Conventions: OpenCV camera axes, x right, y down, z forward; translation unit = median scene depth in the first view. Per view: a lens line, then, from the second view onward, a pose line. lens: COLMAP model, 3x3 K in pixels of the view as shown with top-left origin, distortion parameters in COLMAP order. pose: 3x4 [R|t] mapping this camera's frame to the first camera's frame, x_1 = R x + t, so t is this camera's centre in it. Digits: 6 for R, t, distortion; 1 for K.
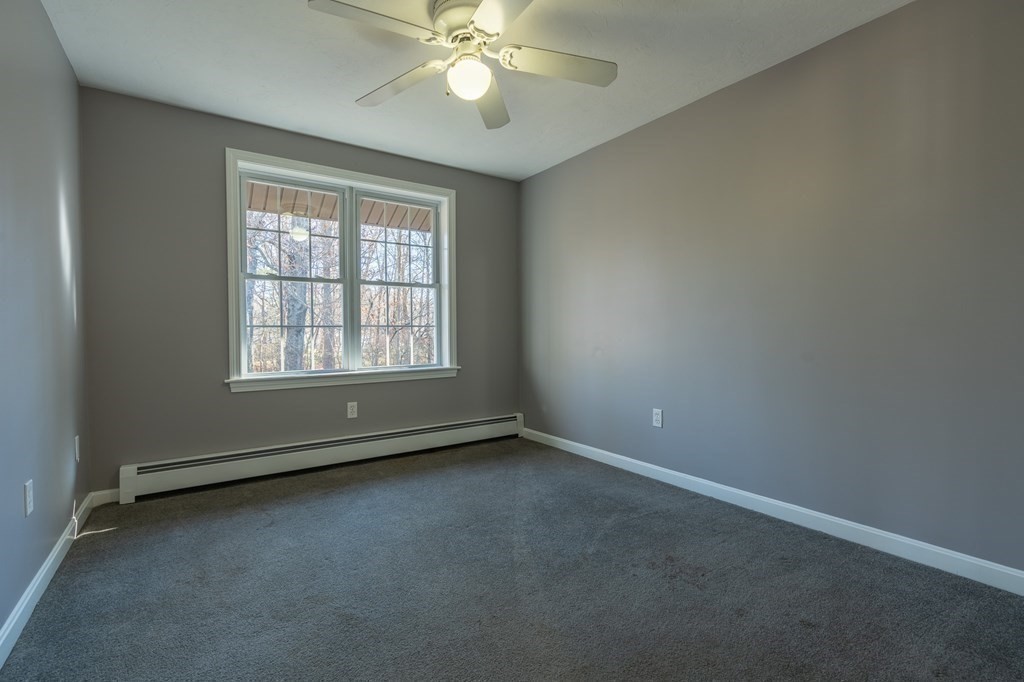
lens RADIAL K [[459.1, 0, 501.8], [0, 459.1, 339.5], [0, 0, 1]] dist [-0.001768, 0.000722]
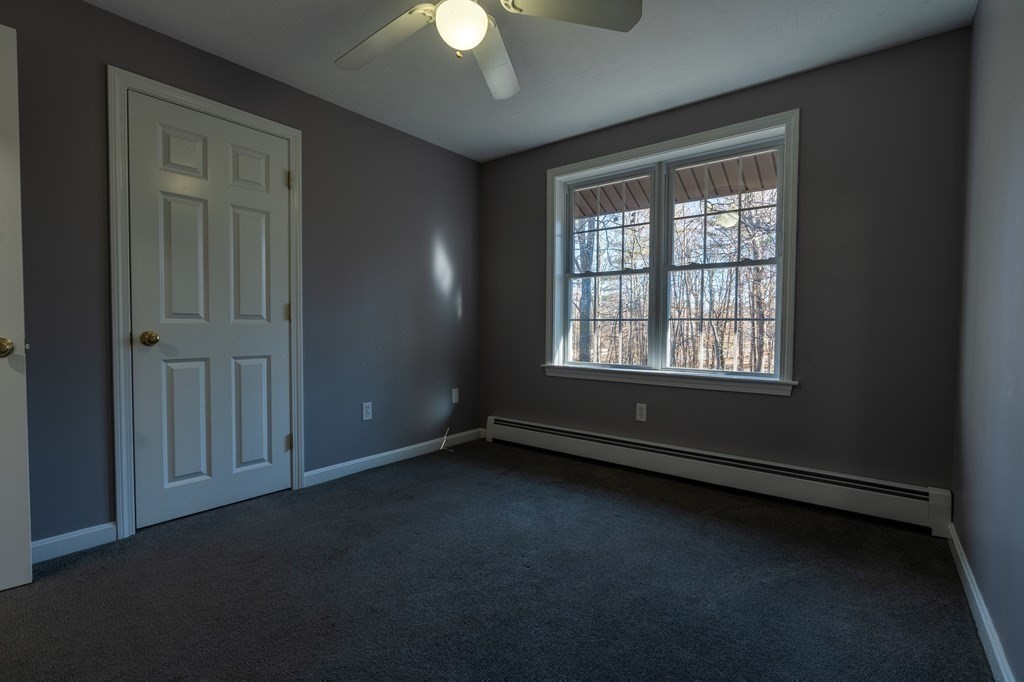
lens RADIAL K [[459.1, 0, 509.7], [0, 459.1, 338.6], [0, 0, 1]] dist [-0.001768, 0.000722]
pose [[0.310069, 0.041222, -0.949820, 0.437575], [-0.021684, 0.999106, 0.036282, -0.018758], [0.950467, 0.009346, 0.310686, 0.456284]]
